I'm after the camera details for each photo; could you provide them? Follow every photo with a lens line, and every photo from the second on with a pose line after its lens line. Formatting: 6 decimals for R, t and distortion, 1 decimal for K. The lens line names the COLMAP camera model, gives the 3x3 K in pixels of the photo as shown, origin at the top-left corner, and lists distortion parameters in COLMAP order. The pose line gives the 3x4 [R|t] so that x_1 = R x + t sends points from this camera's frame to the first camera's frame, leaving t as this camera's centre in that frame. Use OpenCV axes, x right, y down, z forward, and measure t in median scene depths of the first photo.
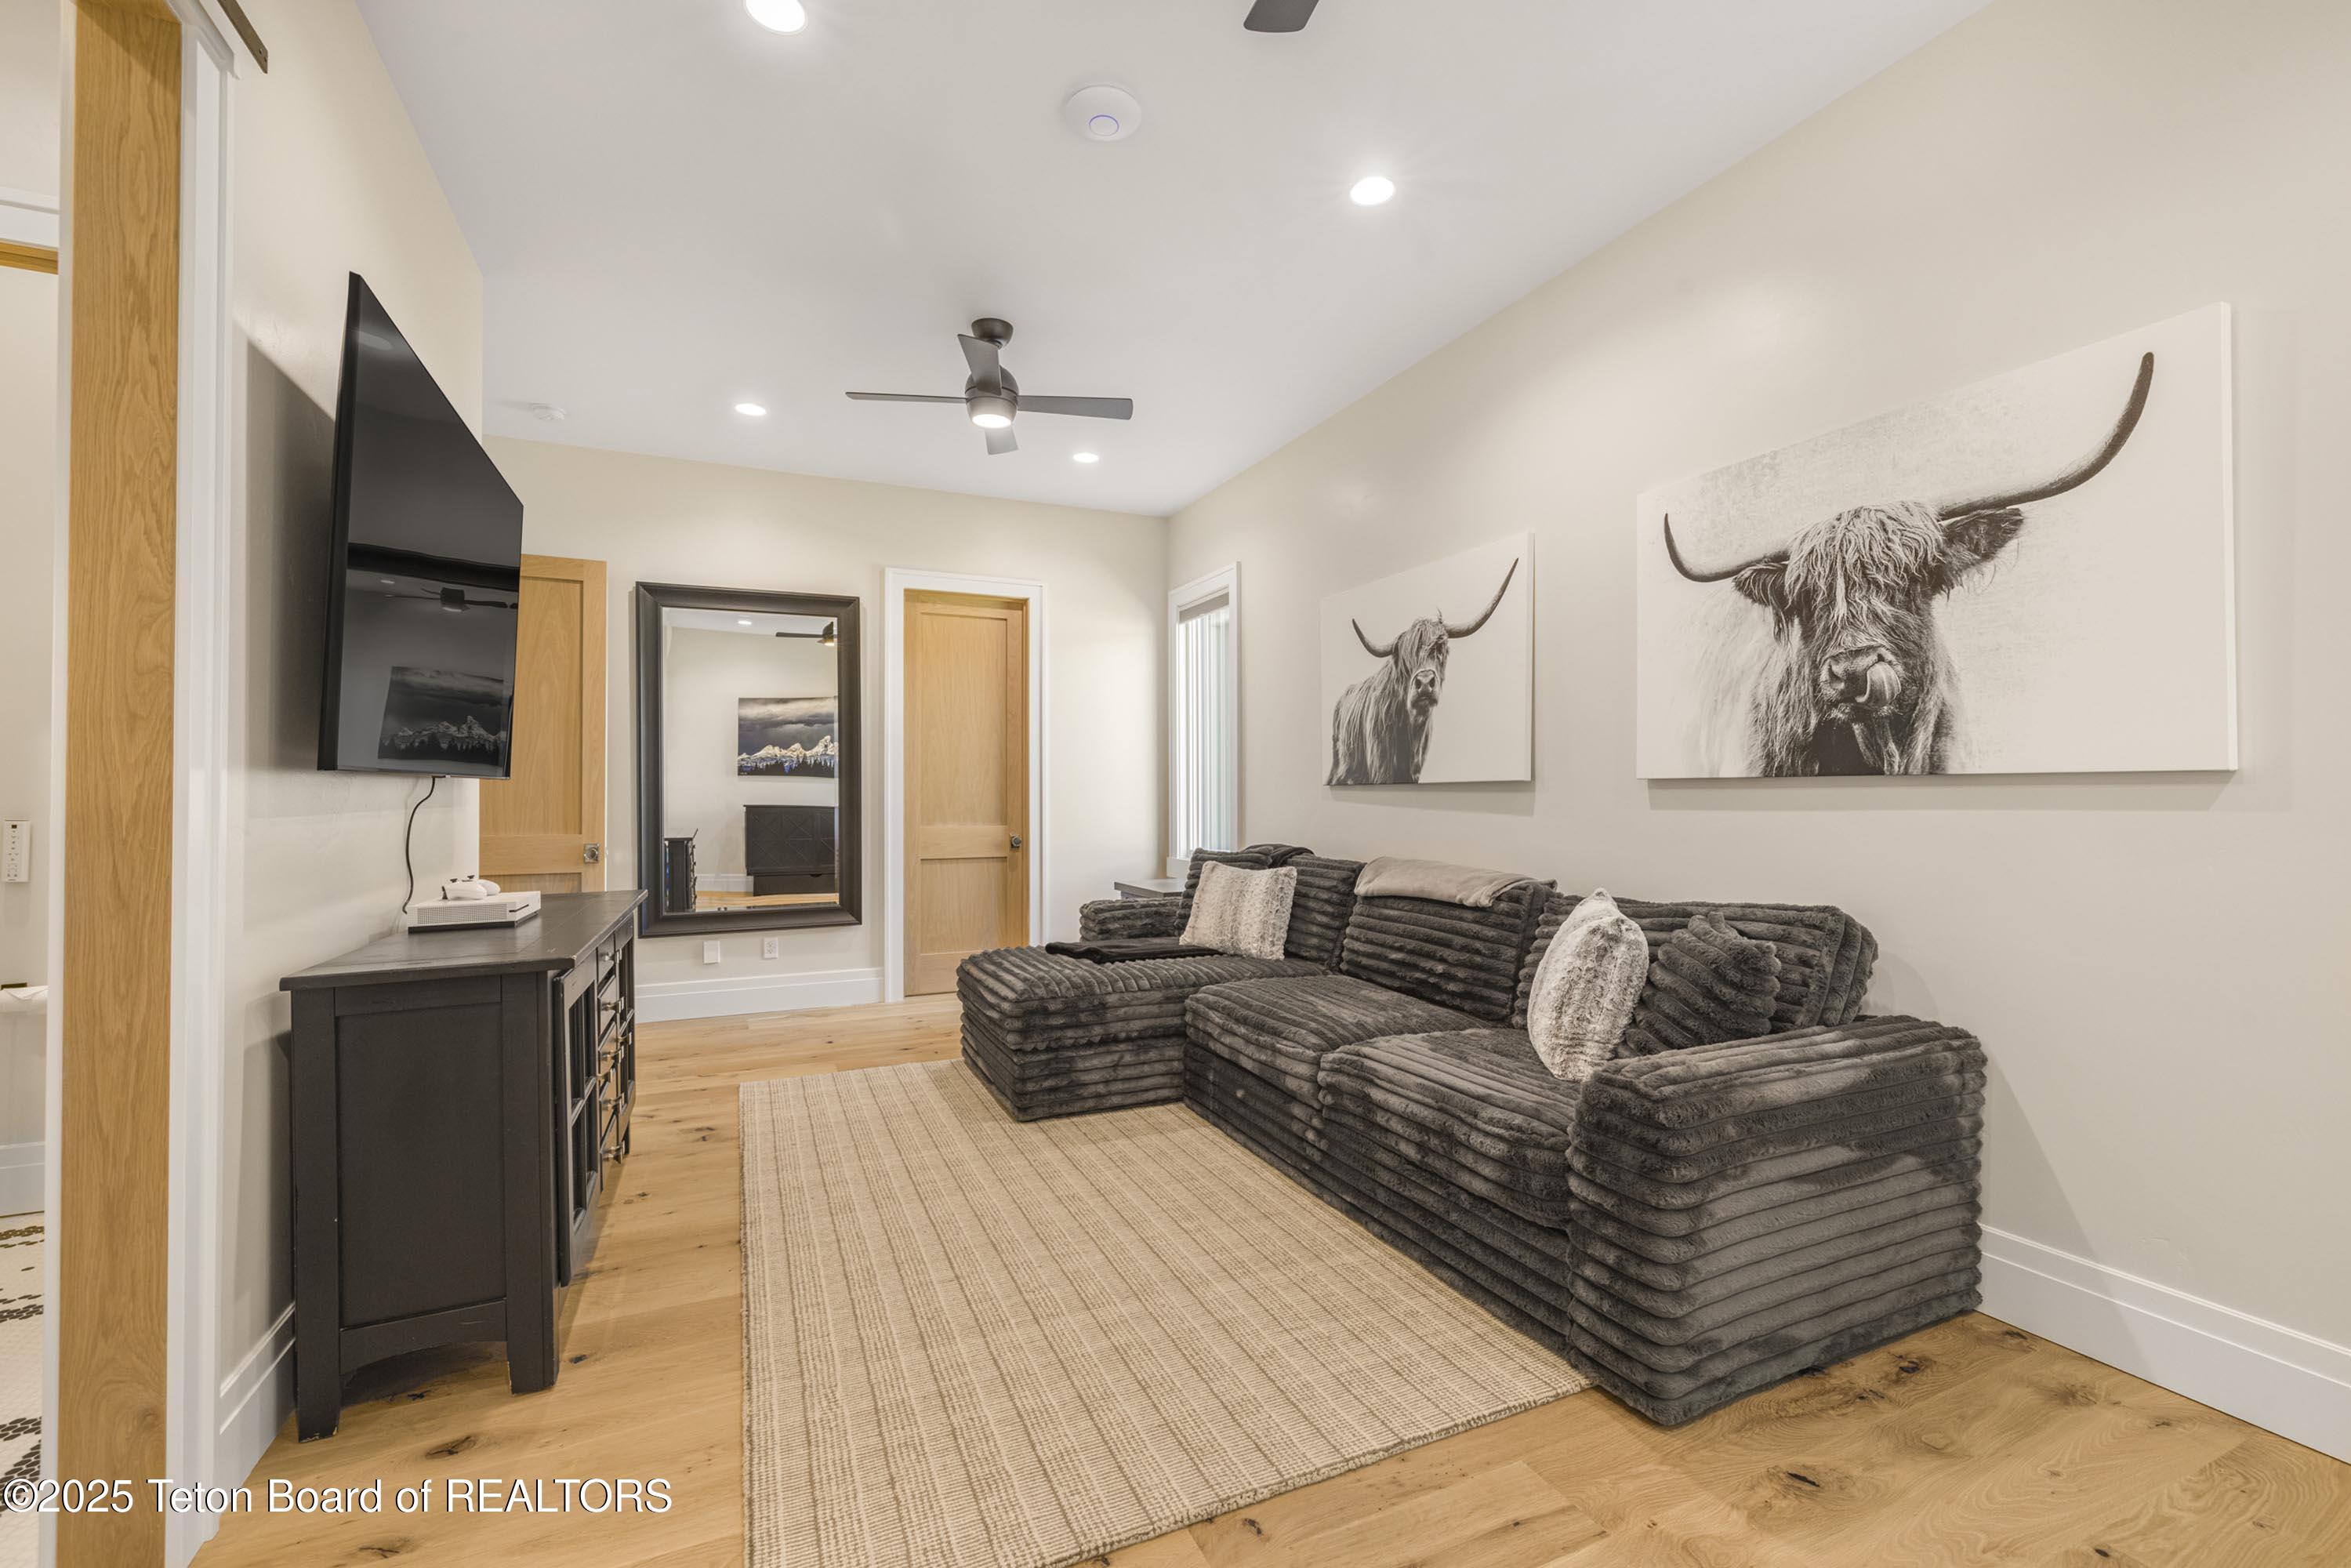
lens RADIAL K [[999.2, 0, 1175.2], [0, 999.2, 784.3], [0, 0, 1]] dist [-0.001821, 0.000327]
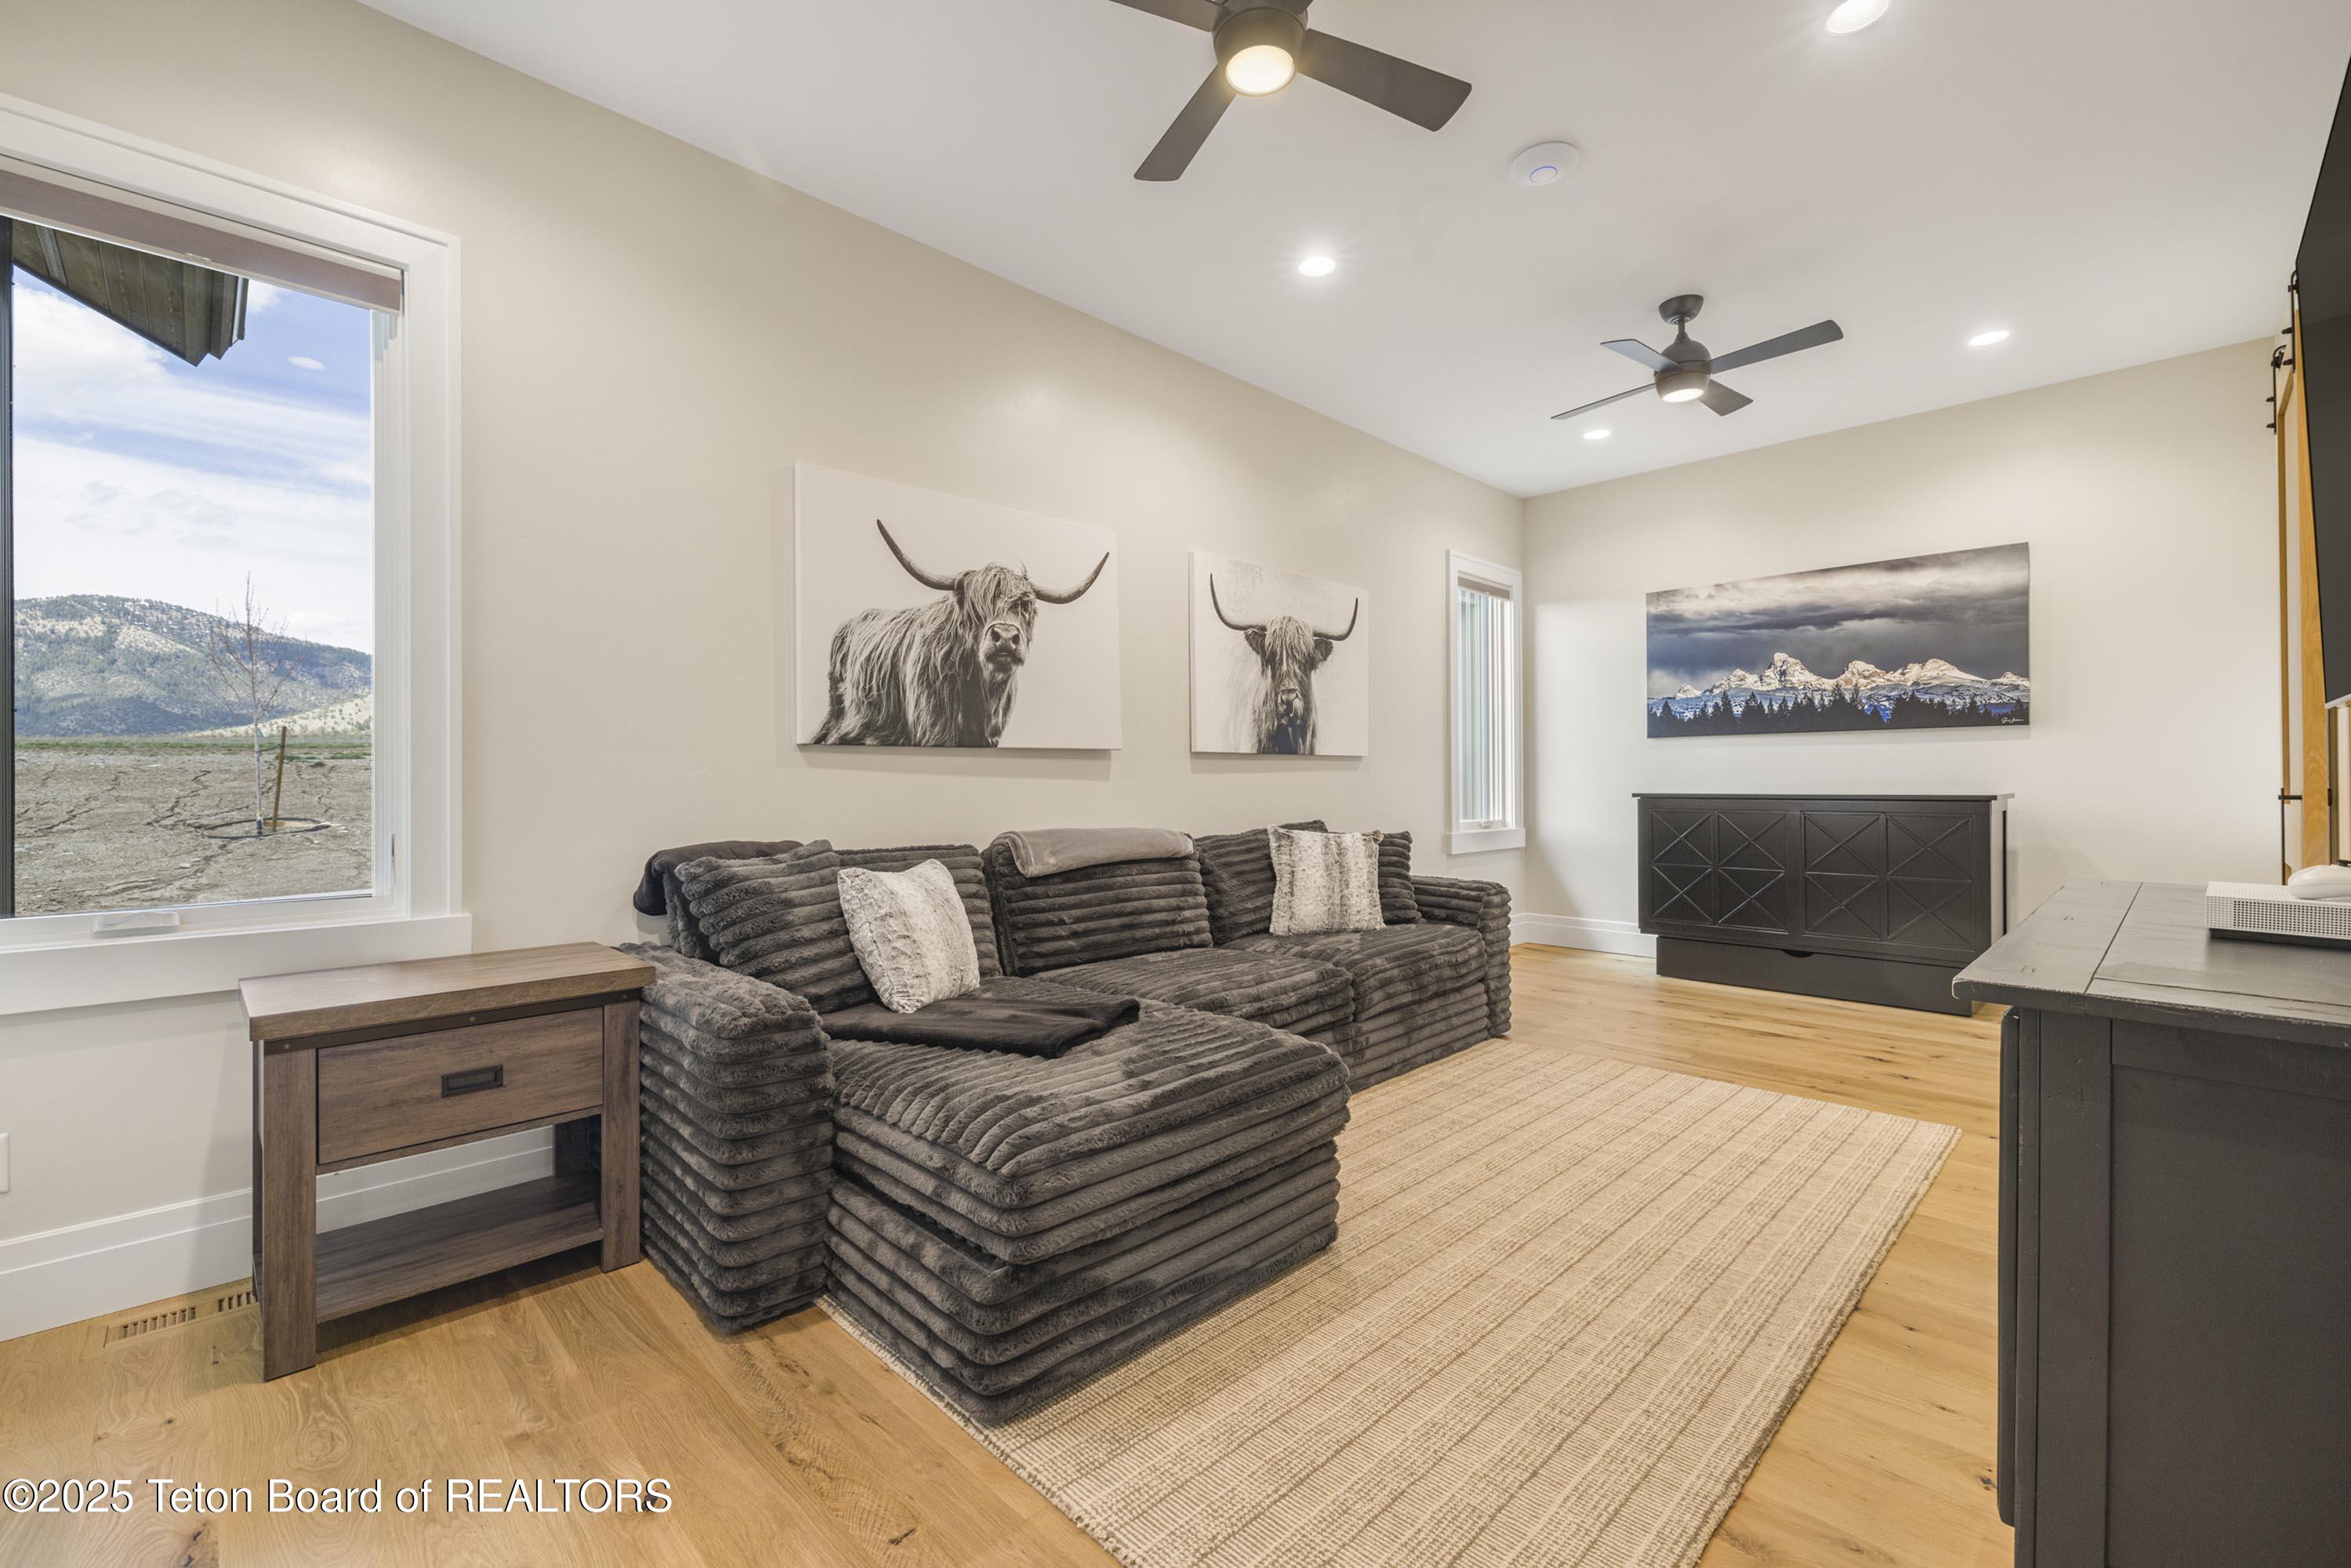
lens RADIAL K [[999.2, 0, 1167.4], [0, 999.2, 781.1], [0, 0, 1]] dist [-0.001821, 0.000327]
pose [[-0.355091, 0.005179, 0.934818, -0.664584], [-0.000823, 0.999983, -0.005853, 0.034978], [-0.934832, -0.002848, -0.355080, 1.212968]]
